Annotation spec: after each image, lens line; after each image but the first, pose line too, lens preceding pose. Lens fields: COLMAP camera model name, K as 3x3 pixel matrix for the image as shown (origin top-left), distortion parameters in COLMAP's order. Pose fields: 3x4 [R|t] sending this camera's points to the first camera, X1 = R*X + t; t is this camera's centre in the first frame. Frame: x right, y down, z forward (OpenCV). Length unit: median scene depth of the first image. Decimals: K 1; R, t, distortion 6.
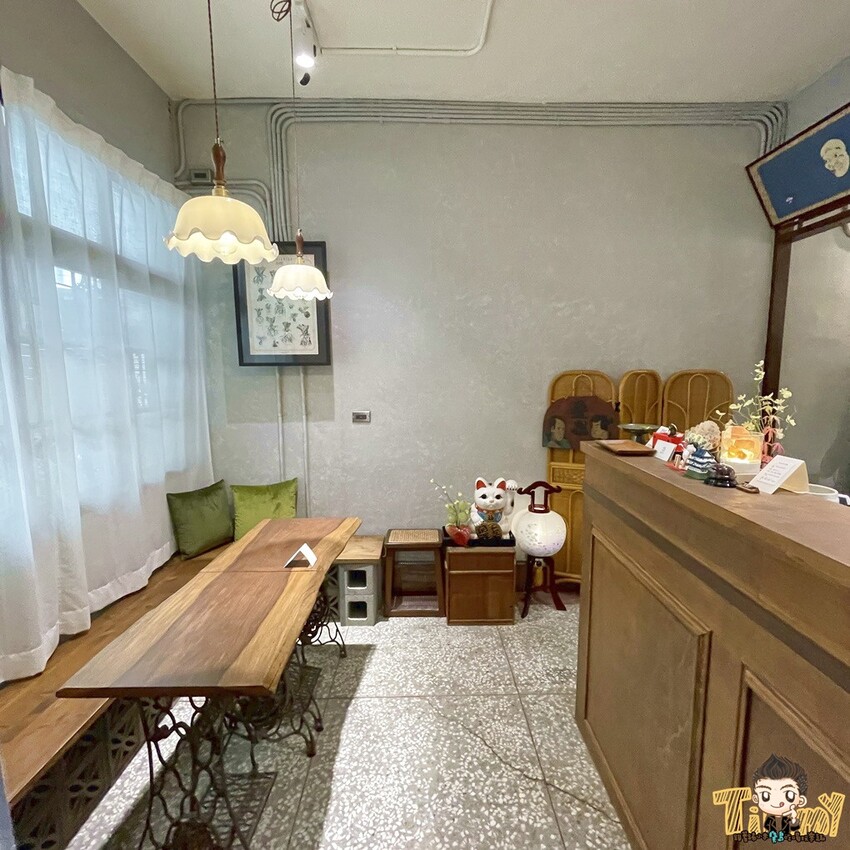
lens RADIAL K [[454.7, 0, 425.0], [0, 454.7, 425.0], [0, 0, 1]] dist [-0.014138, 0.008810]
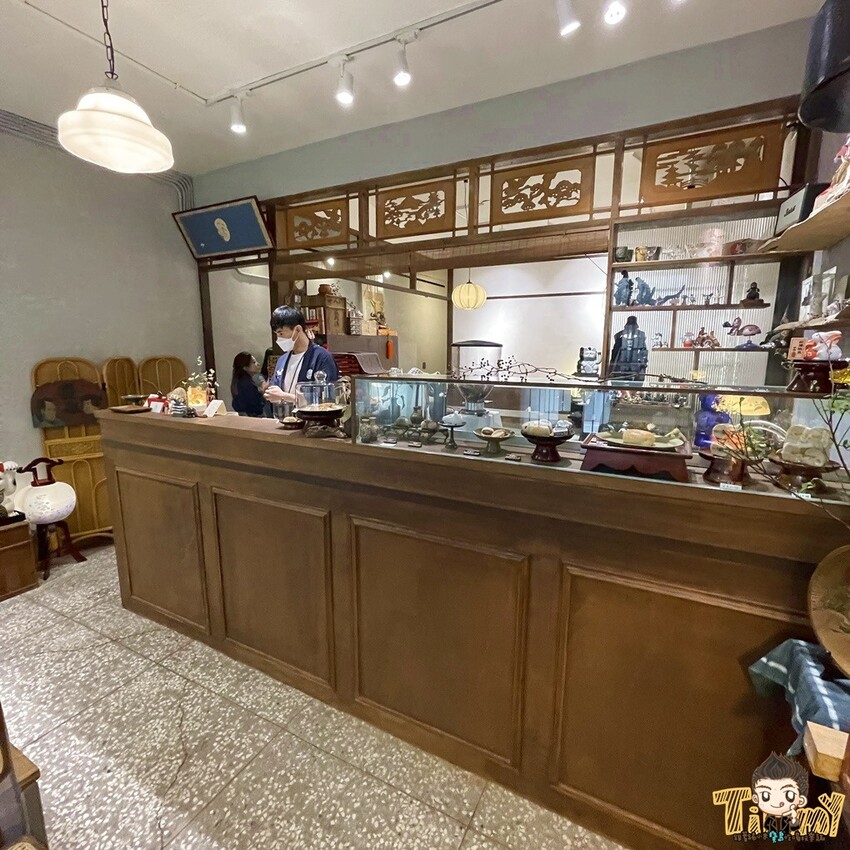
lens RADIAL K [[454.7, 0, 425.0], [0, 454.7, 425.0], [0, 0, 1]] dist [-0.014138, 0.008810]
pose [[0.472034, -0.140487, 0.870314, -0.264189], [0.103256, 0.989236, 0.103681, 0.027100], [-0.875512, 0.040924, 0.481460, -0.379986]]
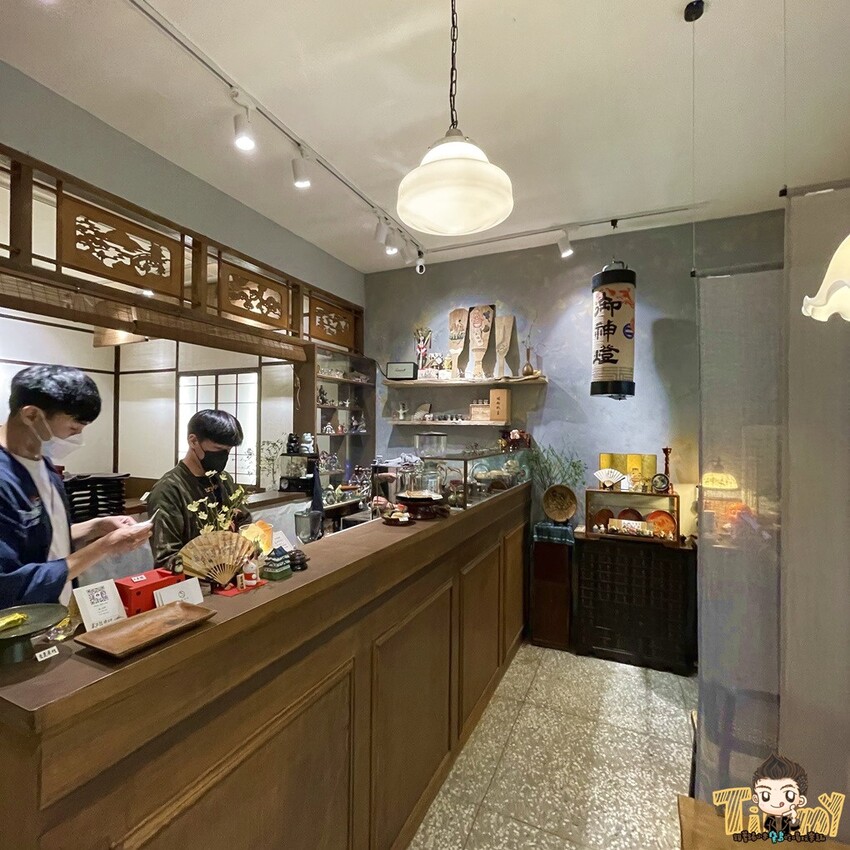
lens RADIAL K [[454.7, 0, 425.0], [0, 454.7, 425.0], [0, 0, 1]] dist [-0.014138, 0.008810]
pose [[-0.904138, 0.002893, 0.427230, -0.055118], [0.051627, 0.993389, 0.102530, -0.137639], [-0.424109, 0.114758, -0.898310, 0.777784]]
